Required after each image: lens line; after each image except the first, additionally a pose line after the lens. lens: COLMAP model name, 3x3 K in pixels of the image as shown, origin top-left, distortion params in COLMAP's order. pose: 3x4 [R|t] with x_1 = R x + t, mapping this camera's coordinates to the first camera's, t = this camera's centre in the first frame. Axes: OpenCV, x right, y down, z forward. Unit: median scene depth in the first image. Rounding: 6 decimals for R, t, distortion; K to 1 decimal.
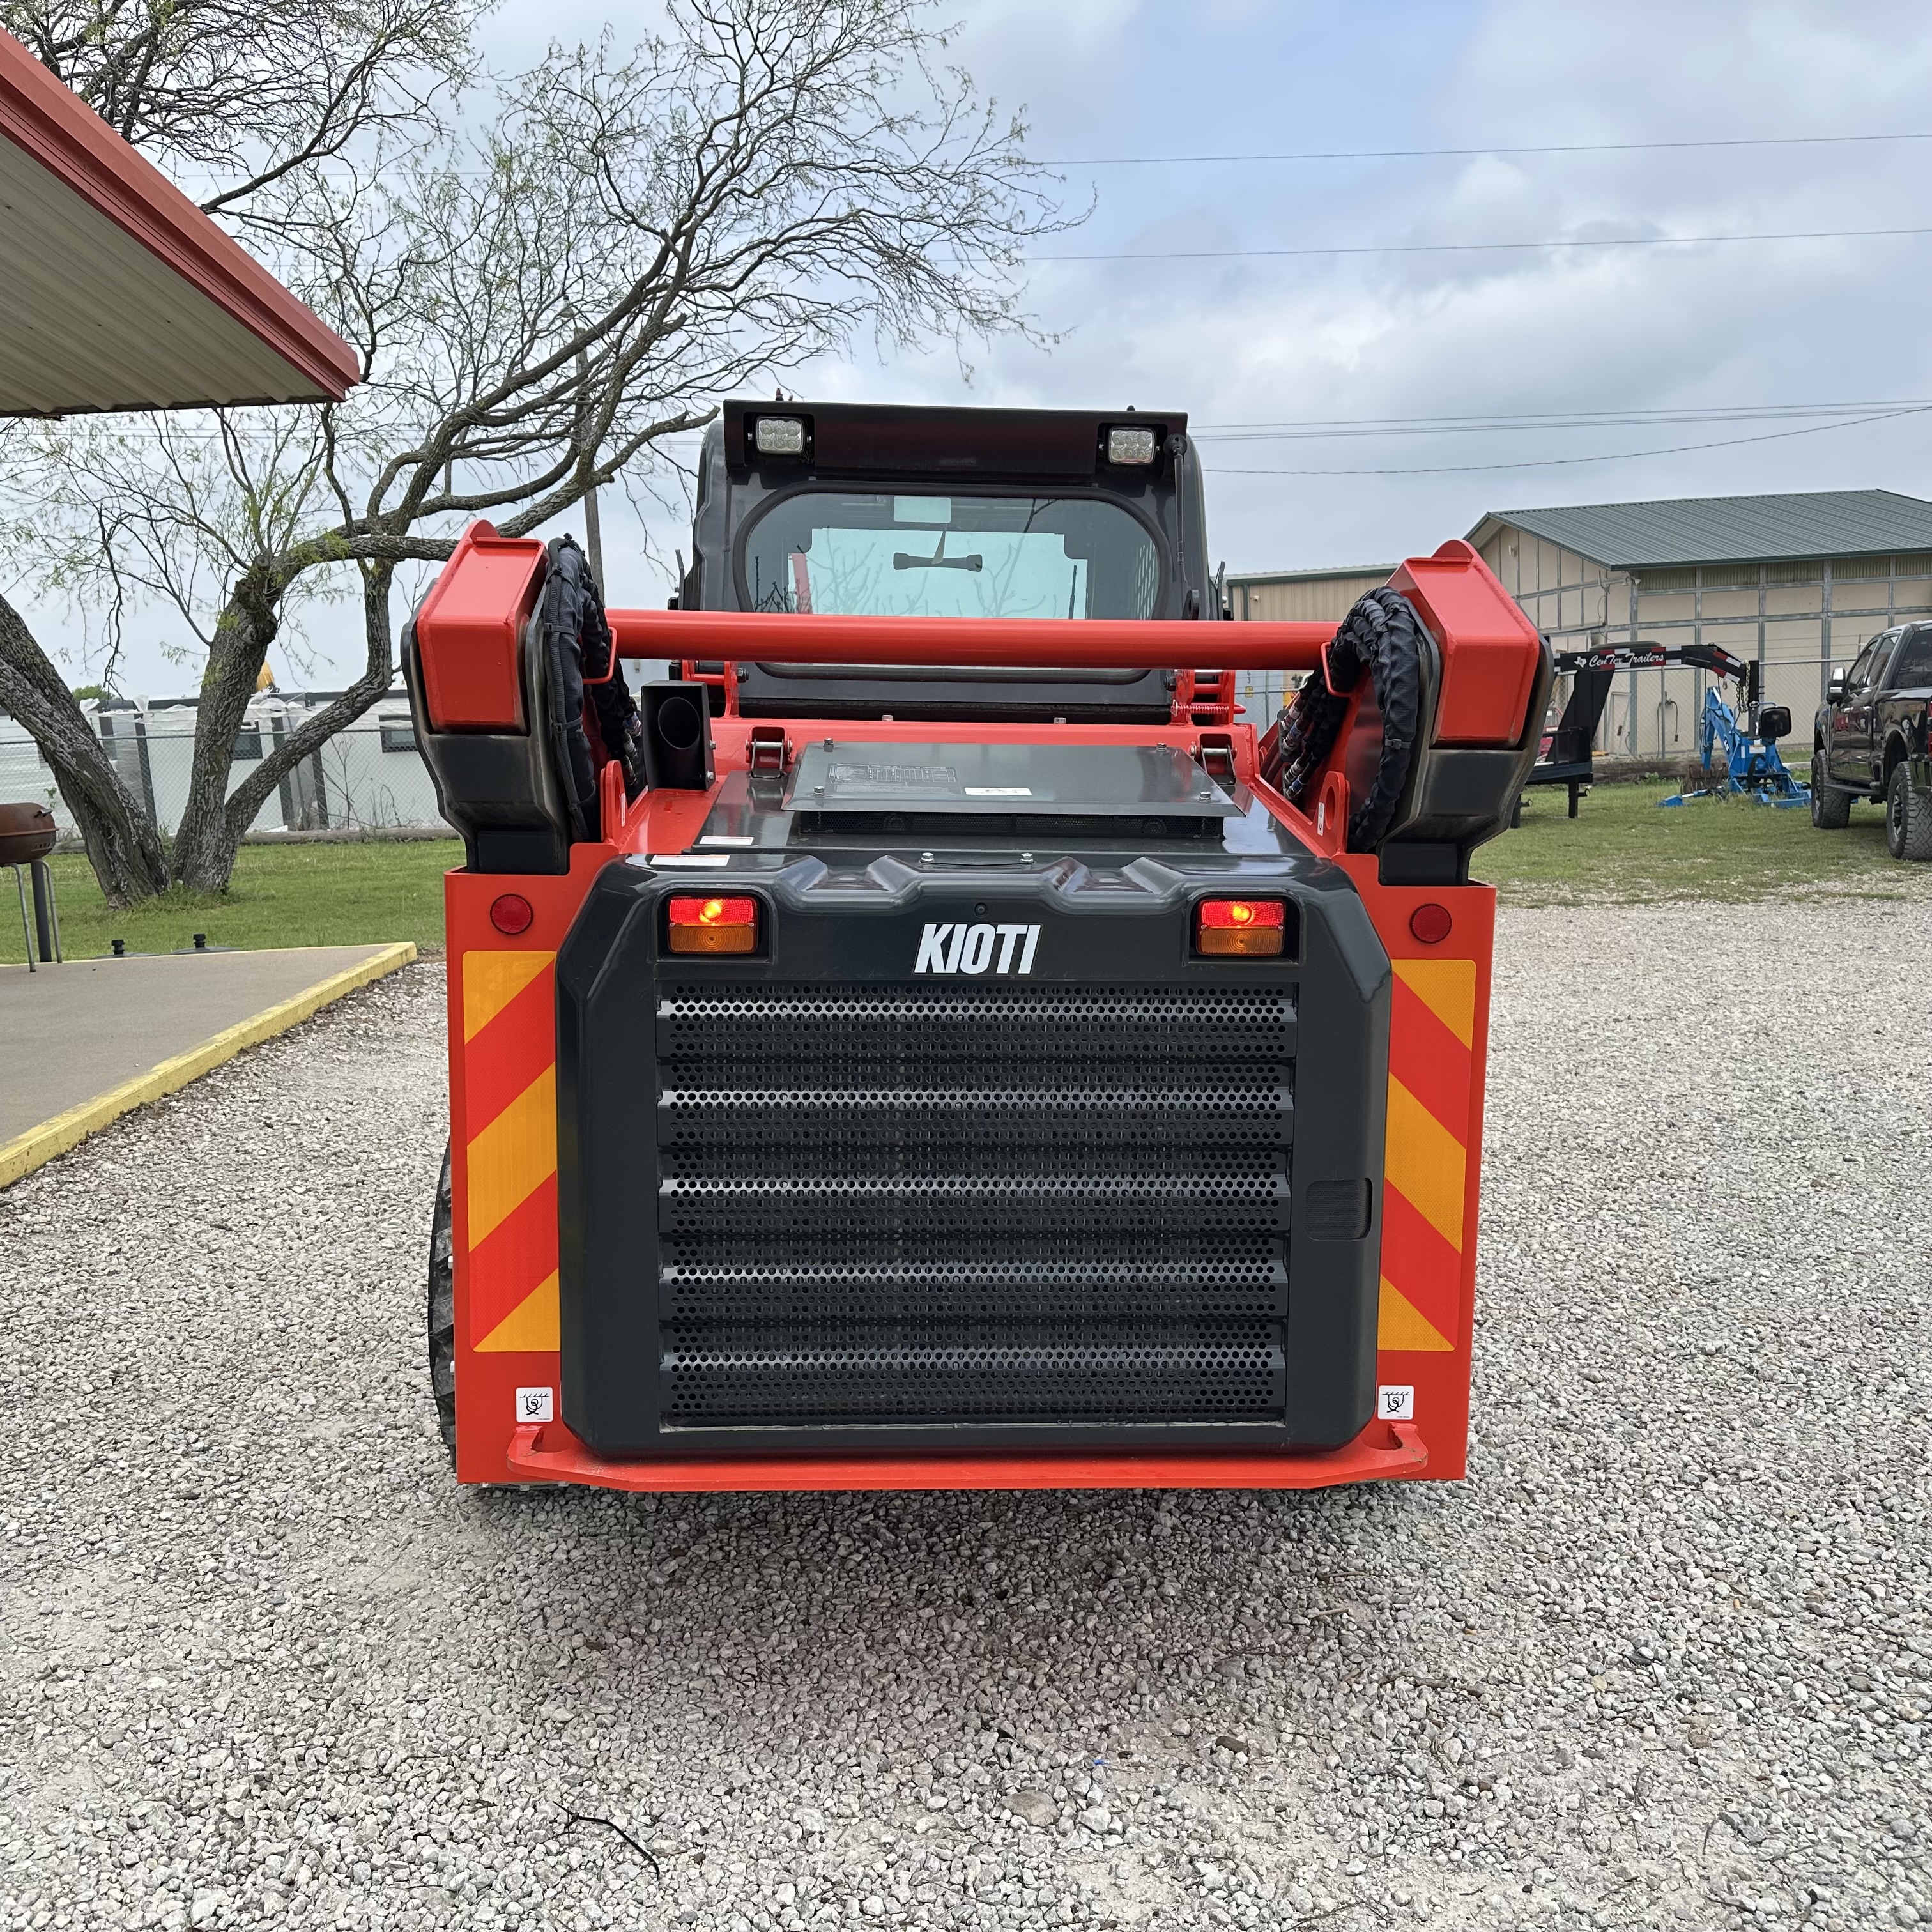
lens RADIAL K [[1816.7, 0, 960.7], [0, 1816.7, 931.5], [0, 0, 1]] dist [0.157328, -0.307539]
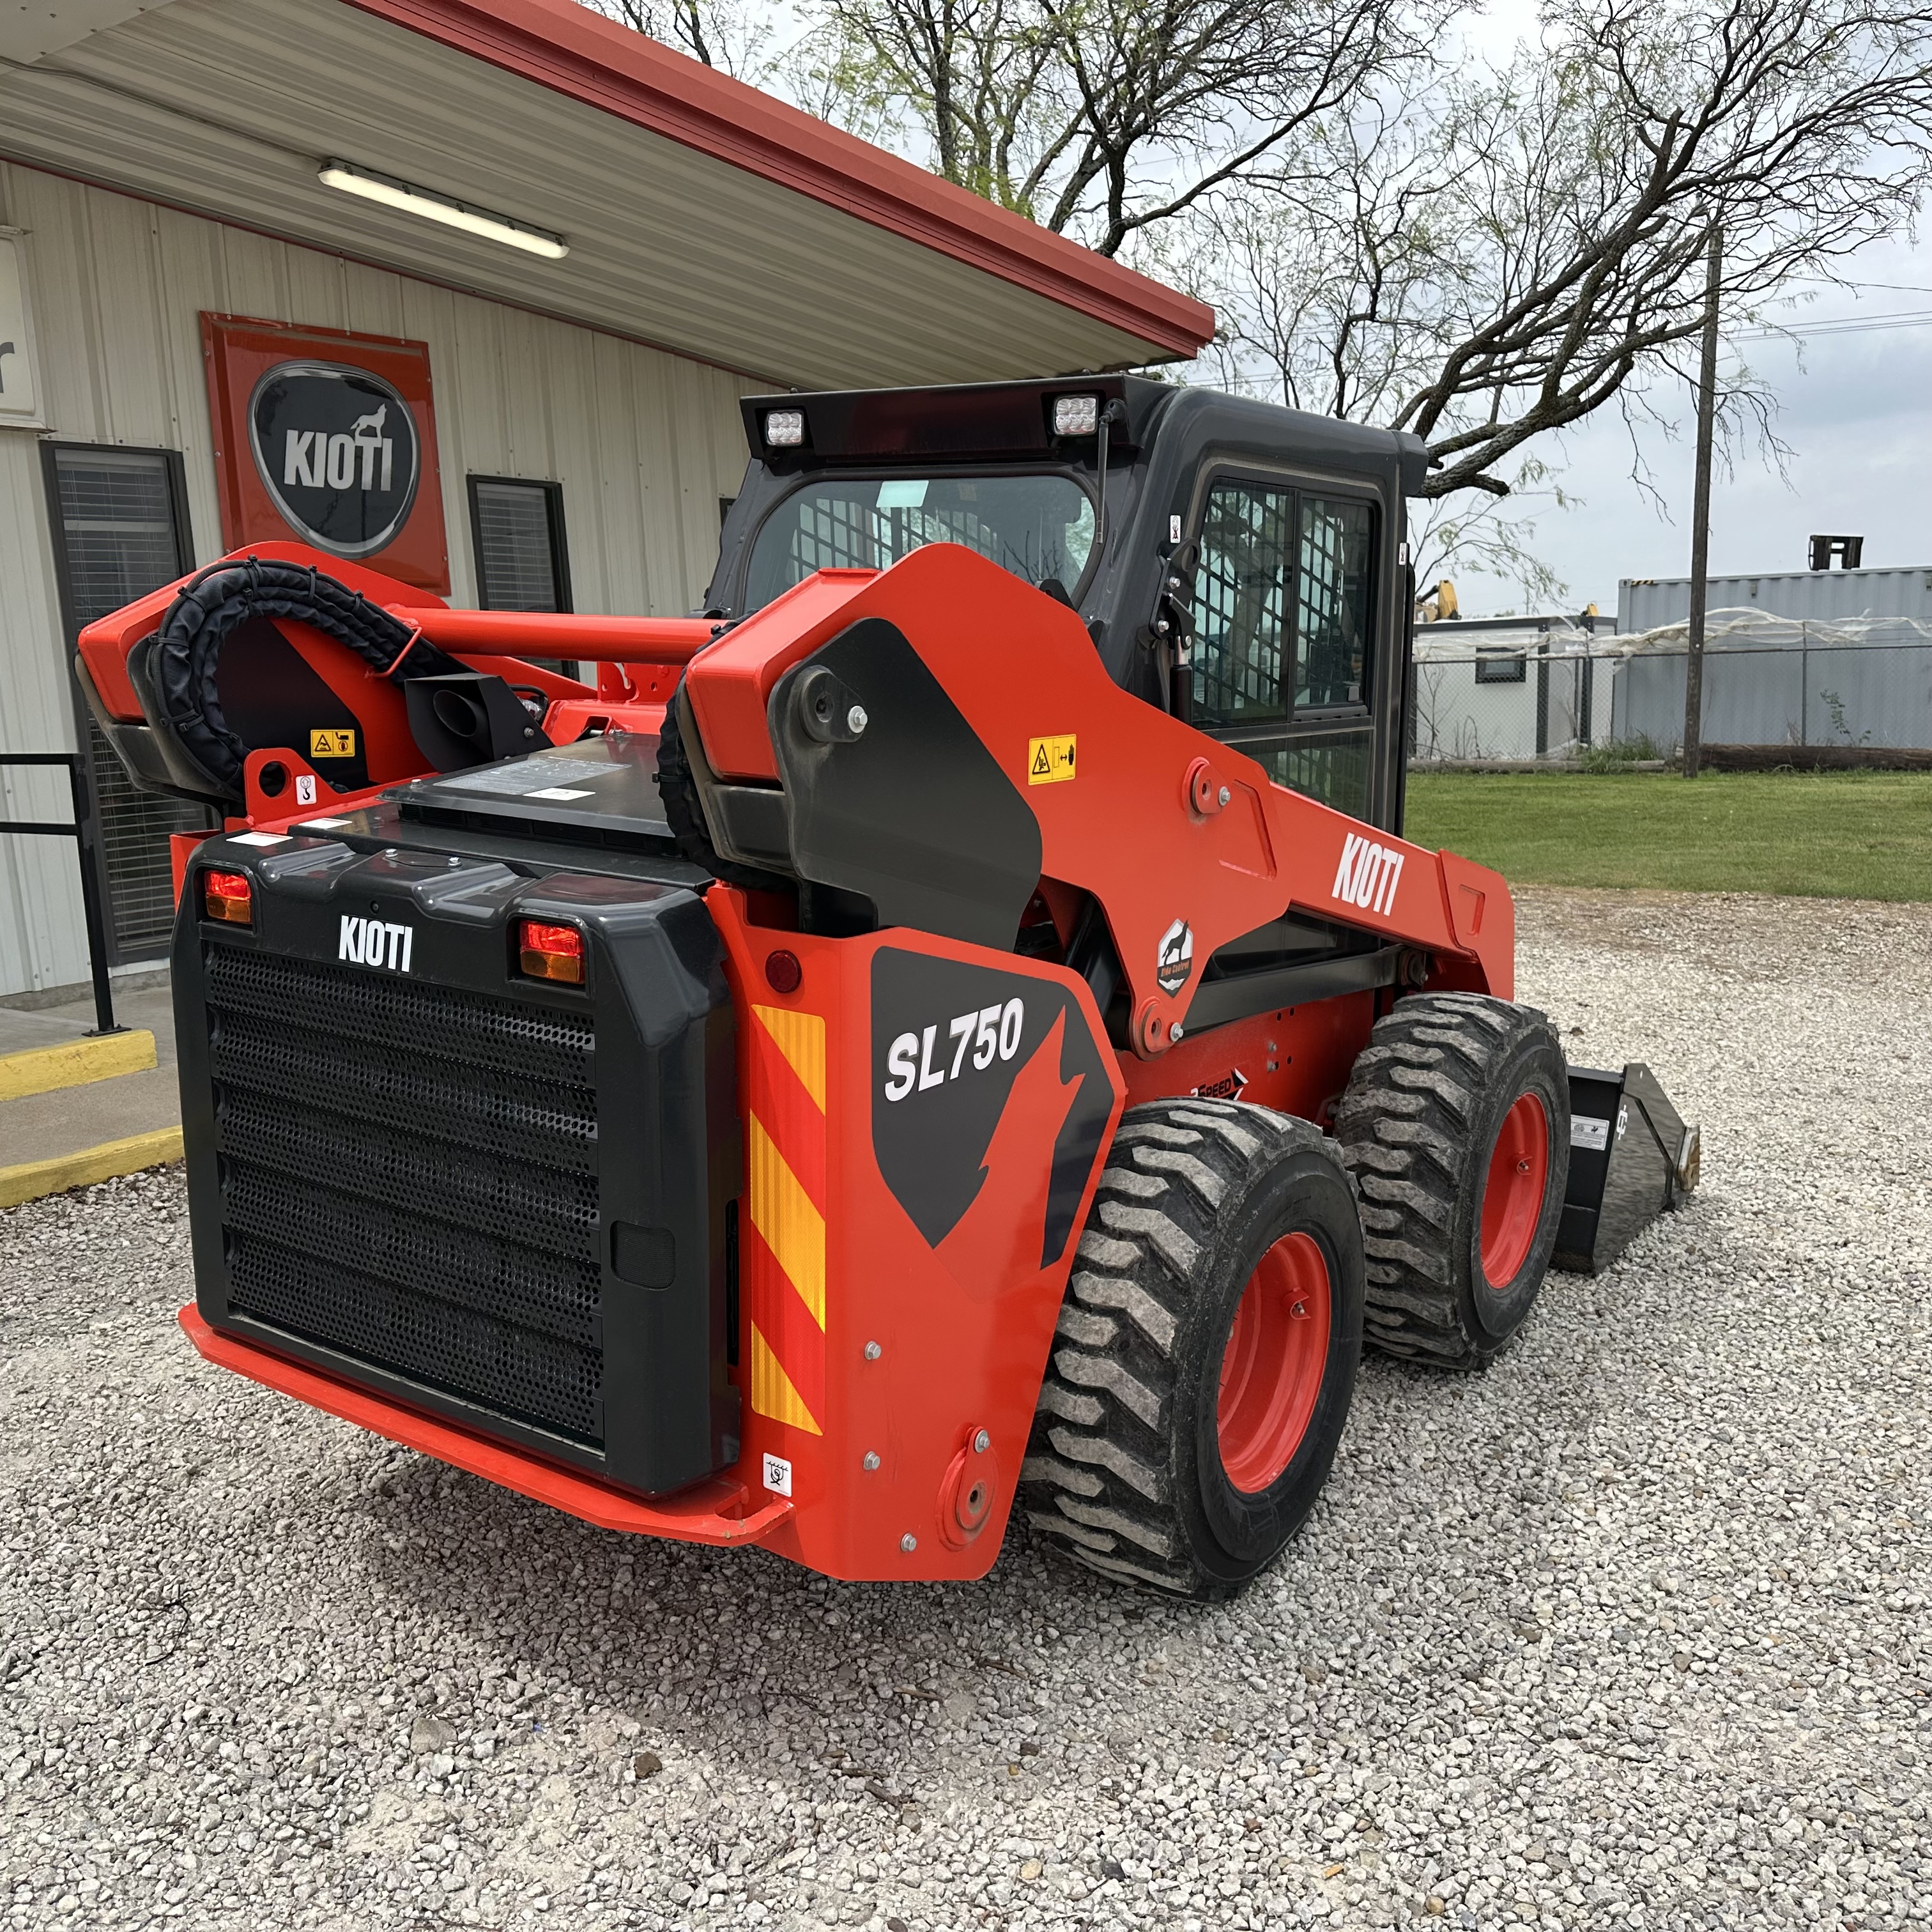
lens RADIAL K [[1816.7, 0, 960.7], [0, 1816.7, 931.5], [0, 0, 1]] dist [0.157328, -0.307539]
pose [[0.781281, 0.106817, -0.614971, 0.854833], [-0.080714, 0.994265, 0.070157, -0.091587], [0.618938, -0.005176, 0.785423, 0.327123]]
